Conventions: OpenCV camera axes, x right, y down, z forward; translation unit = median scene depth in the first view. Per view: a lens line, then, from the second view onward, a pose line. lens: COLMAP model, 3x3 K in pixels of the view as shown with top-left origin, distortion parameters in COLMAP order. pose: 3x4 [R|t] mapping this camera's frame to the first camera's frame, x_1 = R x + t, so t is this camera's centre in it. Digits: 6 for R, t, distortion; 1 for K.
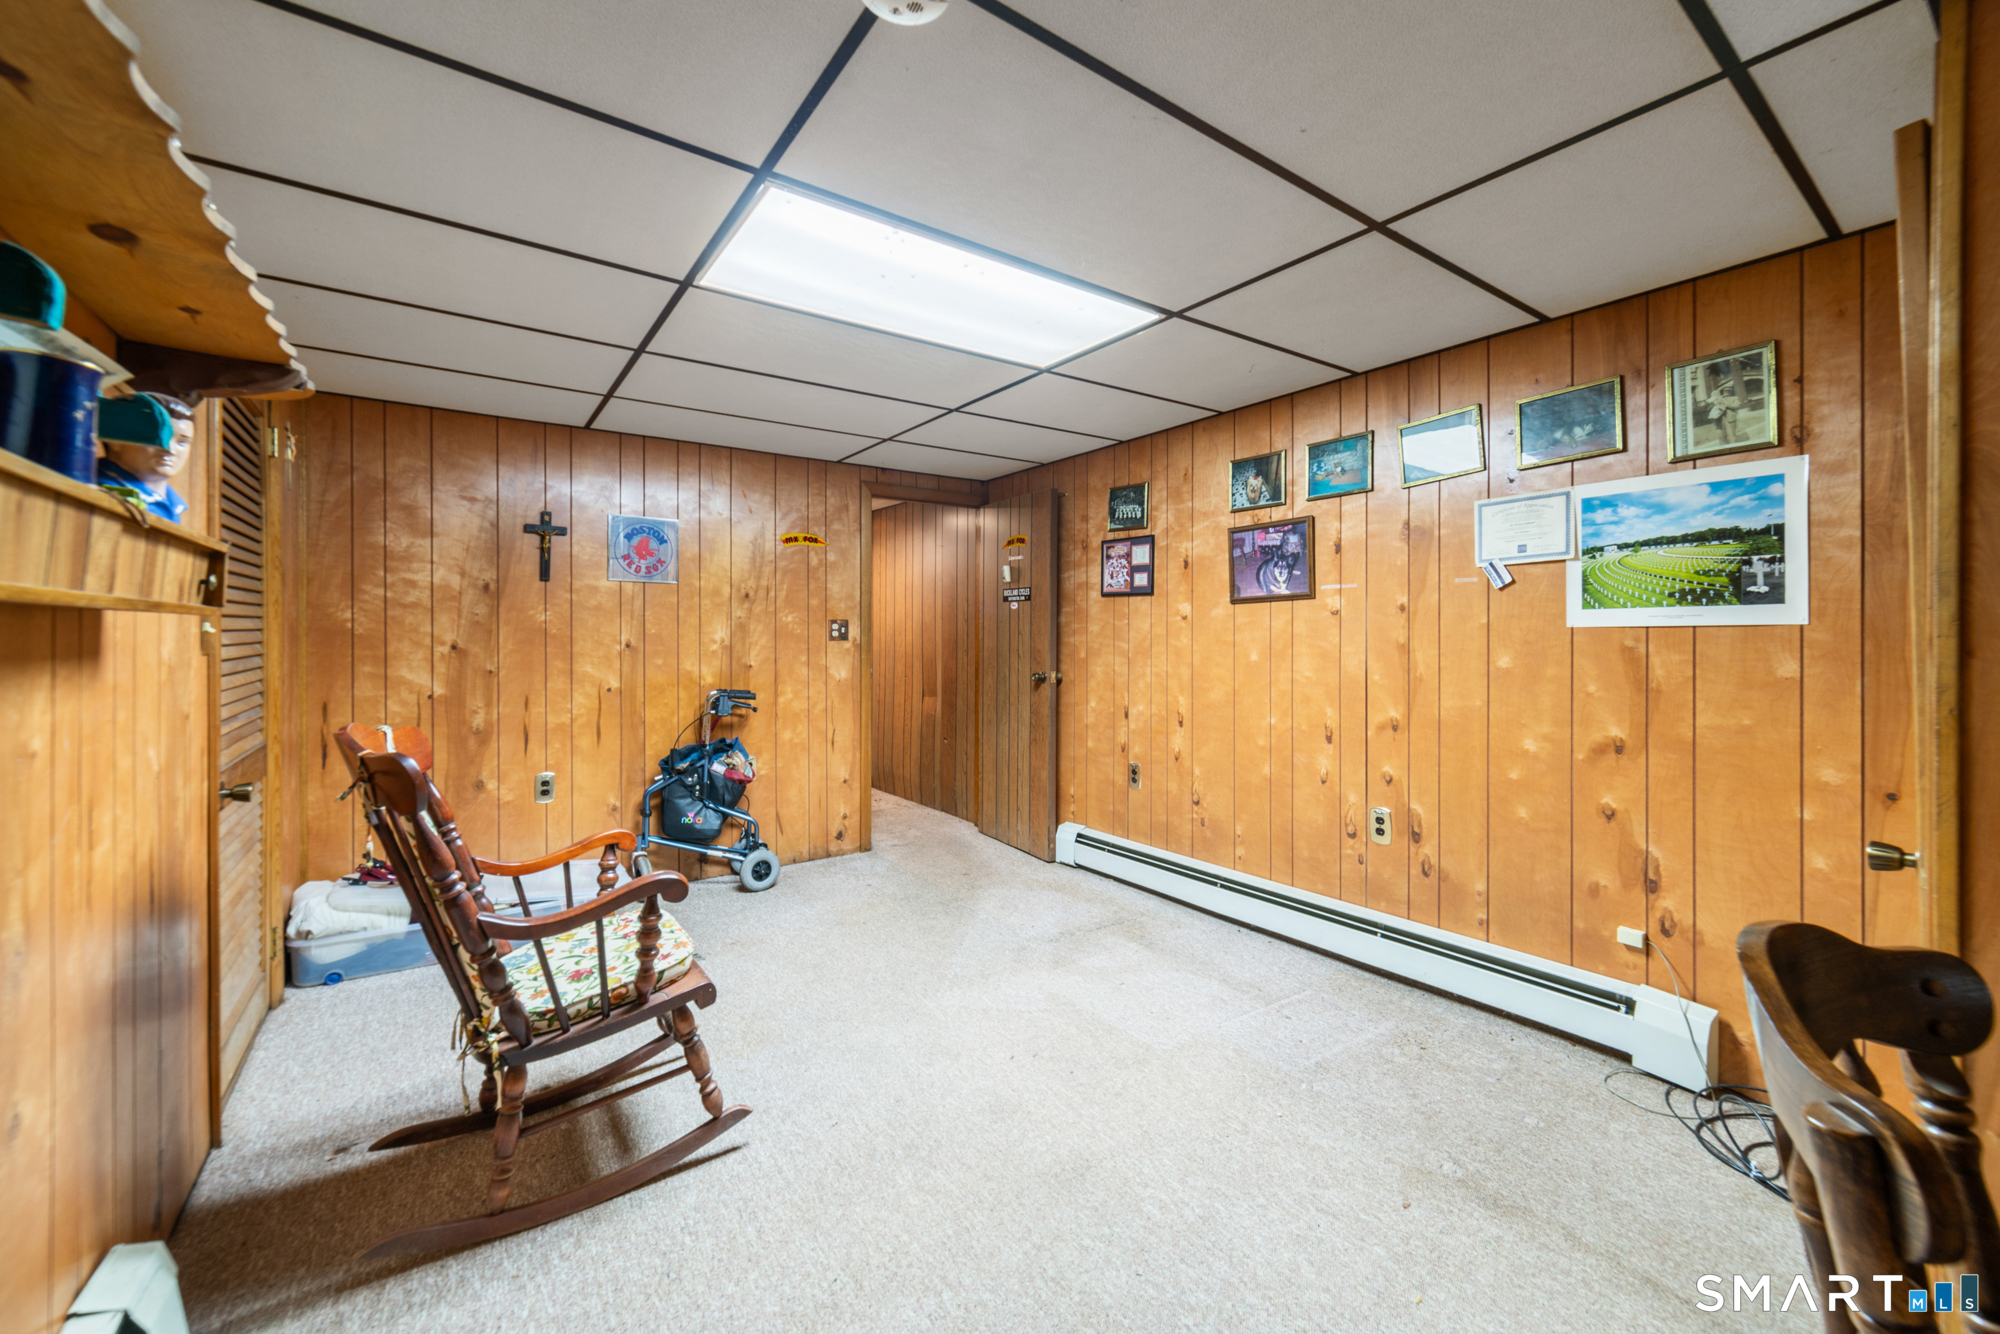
lens RADIAL K [[778.0, 0, 1004.0], [0, 778.0, 647.0], [0, 0, 1]] dist [-0.000654, 0.000034]
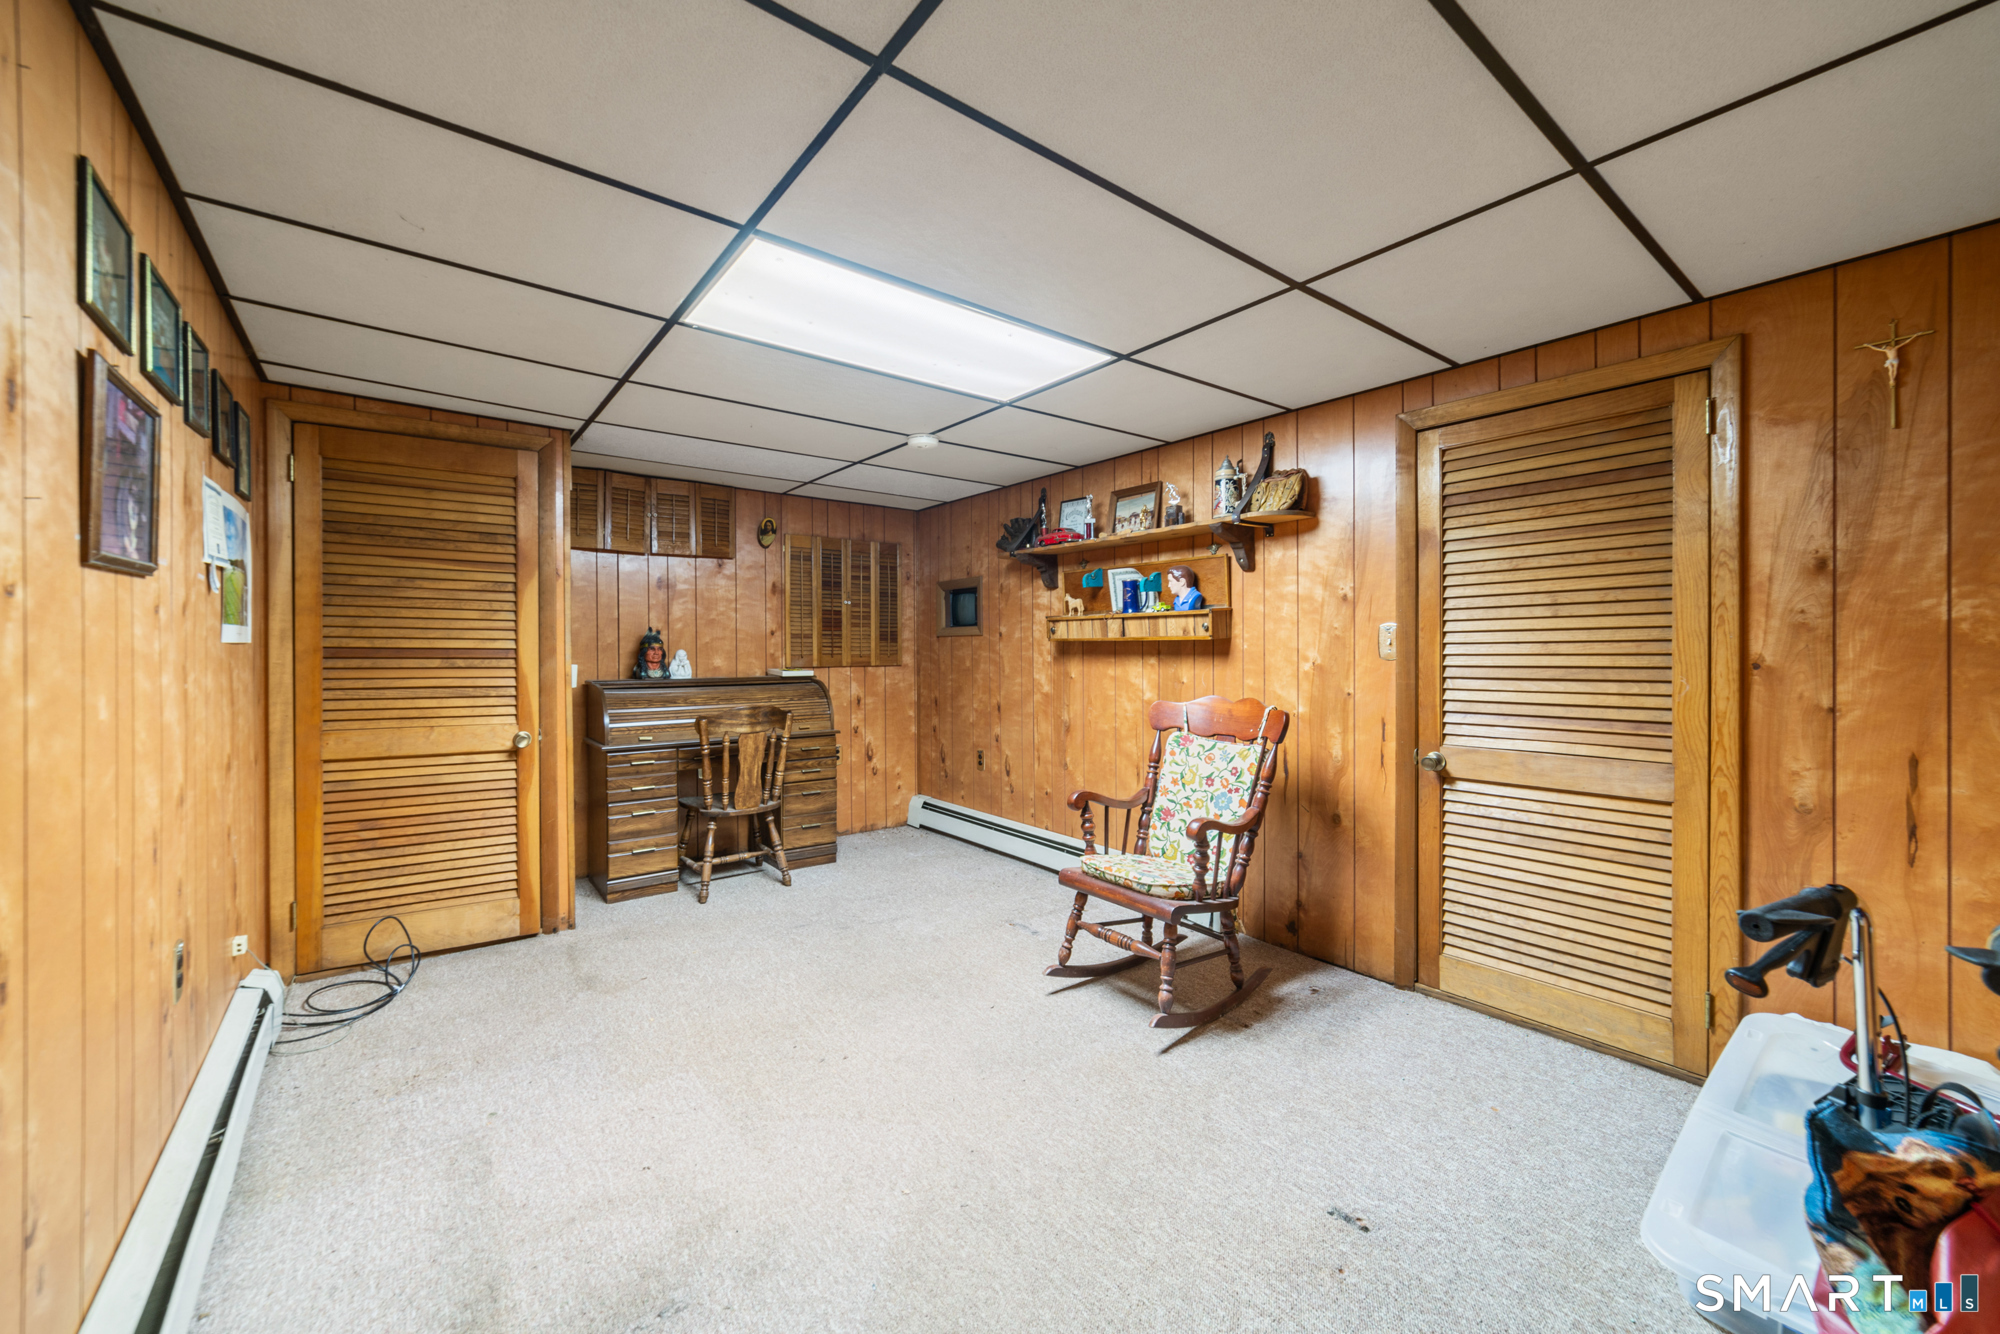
lens RADIAL K [[778.0, 0, 1004.0], [0, 778.0, 647.0], [0, 0, 1]] dist [-0.000654, 0.000034]
pose [[-0.999208, -0.001301, -0.039758, -0.142470], [-0.001498, 0.999987, 0.004911, -0.024684], [0.039751, 0.004966, -0.999197, 1.835538]]
